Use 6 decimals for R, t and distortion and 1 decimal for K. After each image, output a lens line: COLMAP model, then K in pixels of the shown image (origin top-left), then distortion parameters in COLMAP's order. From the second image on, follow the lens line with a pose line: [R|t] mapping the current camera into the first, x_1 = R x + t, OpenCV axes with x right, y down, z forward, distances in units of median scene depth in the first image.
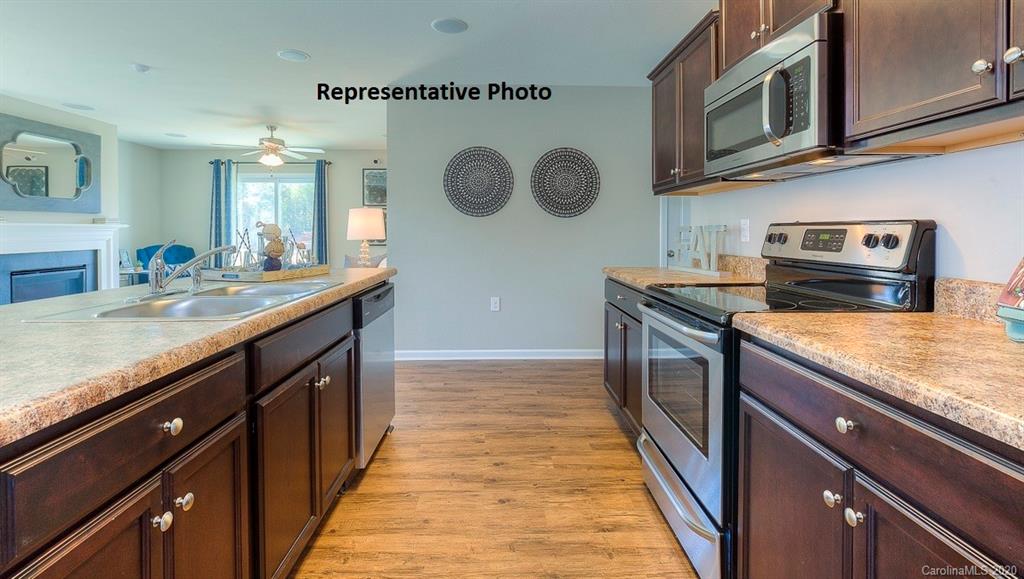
lens RADIAL K [[462.9, 0, 515.7], [0, 462.9, 231.3], [0, 0, 1]] dist [-0.016267, 0.003537]
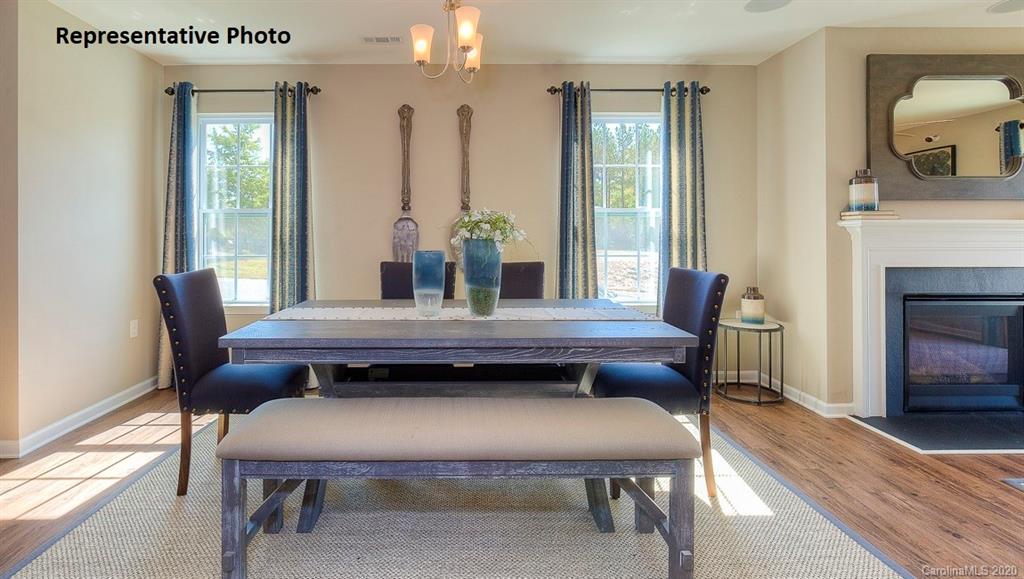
lens RADIAL K [[462.9, 0, 469.0], [0, 462.9, 238.0], [0, 0, 1]] dist [-0.016267, 0.003537]
pose [[-0.033366, 0.005957, -0.999425, -0.459443], [-0.004905, 0.999969, 0.006124, 0.006936], [0.999431, 0.005106, -0.033336, 0.425773]]
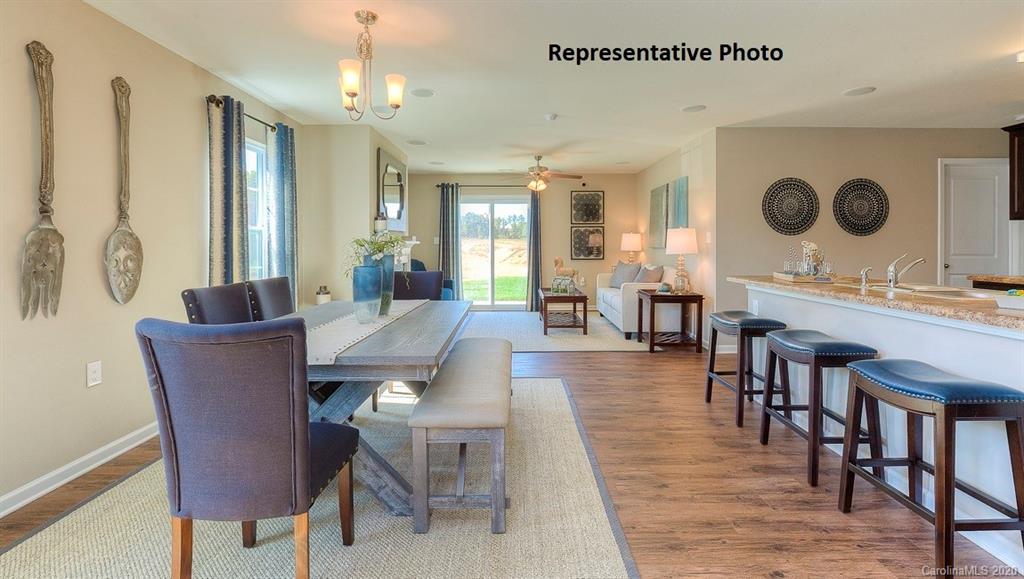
lens RADIAL K [[462.9, 0, 509.9], [0, 462.9, 249.1], [0, 0, 1]] dist [-0.016267, 0.003537]
pose [[0.998978, -0.000476, -0.045186, -0.763467], [0.000749, 0.999982, 0.006007, -0.002175], [0.045183, -0.006035, 0.998961, -0.232370]]
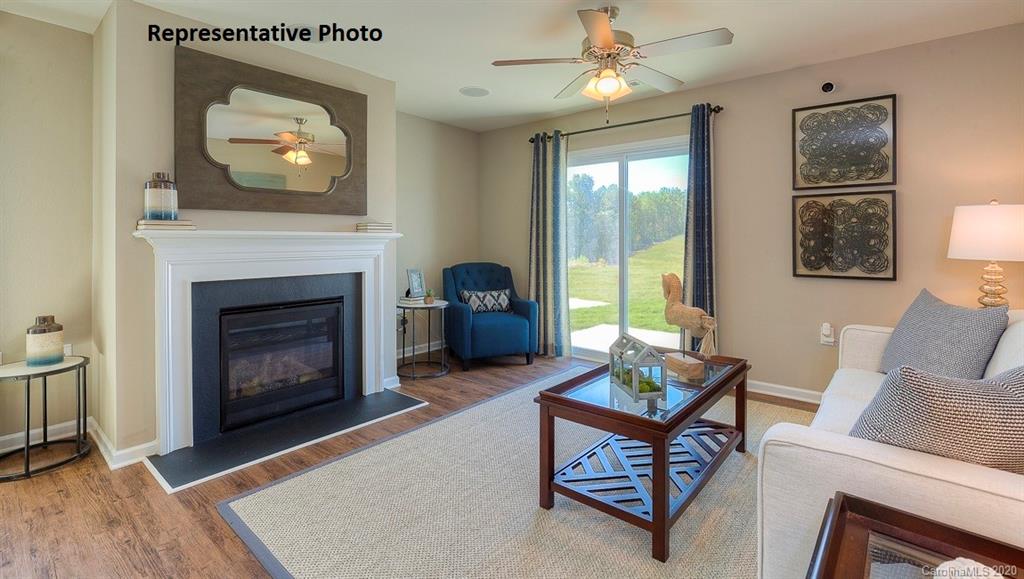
lens RADIAL K [[462.9, 0, 514.9], [0, 462.9, 241.5], [0, 0, 1]] dist [-0.016267, 0.003537]
pose [[0.748860, 0.003724, -0.662718, -0.416530], [-0.003870, 0.999992, 0.001246, -0.006177], [0.662717, 0.001632, 0.748868, 0.843708]]
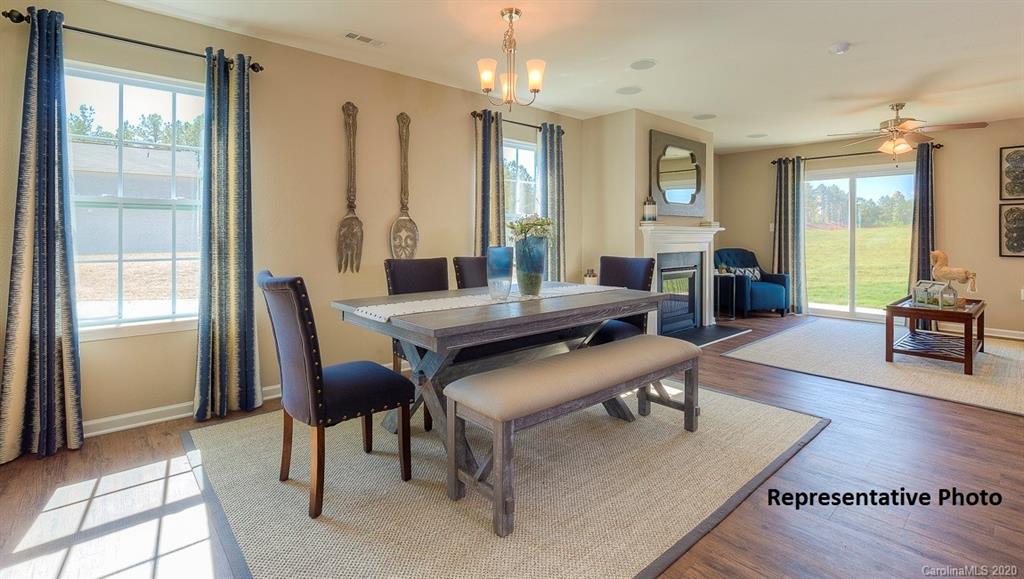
lens RADIAL K [[462.9, 0, 512.0], [0, 462.9, 234.8], [0, 0, 1]] dist [-0.016267, 0.003537]
pose [[0.632822, 0.004908, -0.774282, -0.466577], [-0.008296, 0.999965, -0.000441, 0.007899], [0.774253, 0.006702, 0.632840, -0.037596]]
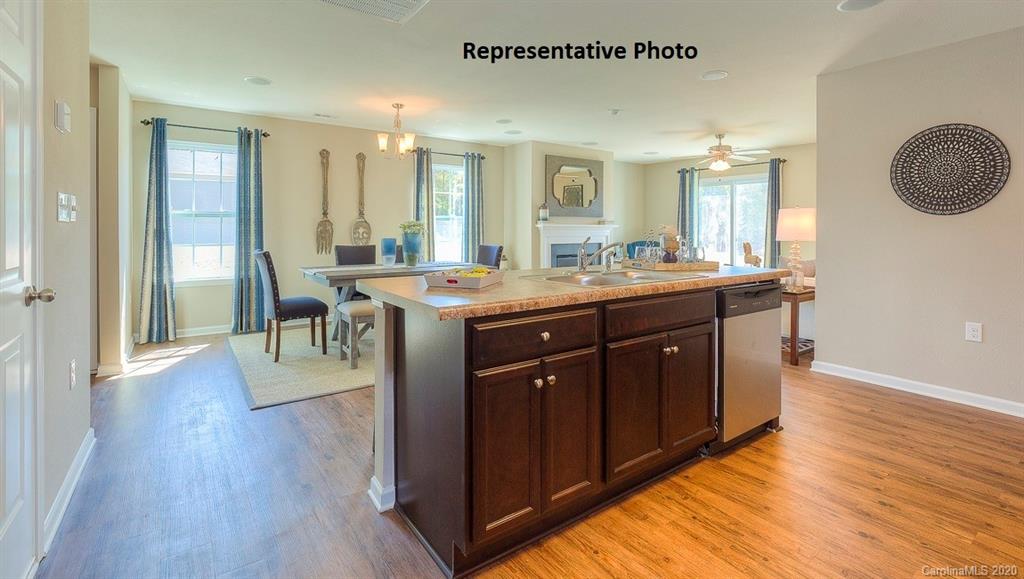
lens RADIAL K [[462.9, 0, 504.5], [0, 462.9, 227.3], [0, 0, 1]] dist [-0.016267, 0.003537]
pose [[0.548181, 0.002955, -0.836354, 0.146196], [-0.008372, 0.999963, -0.001954, -0.003072], [0.836318, 0.008073, 0.548186, -0.035751]]
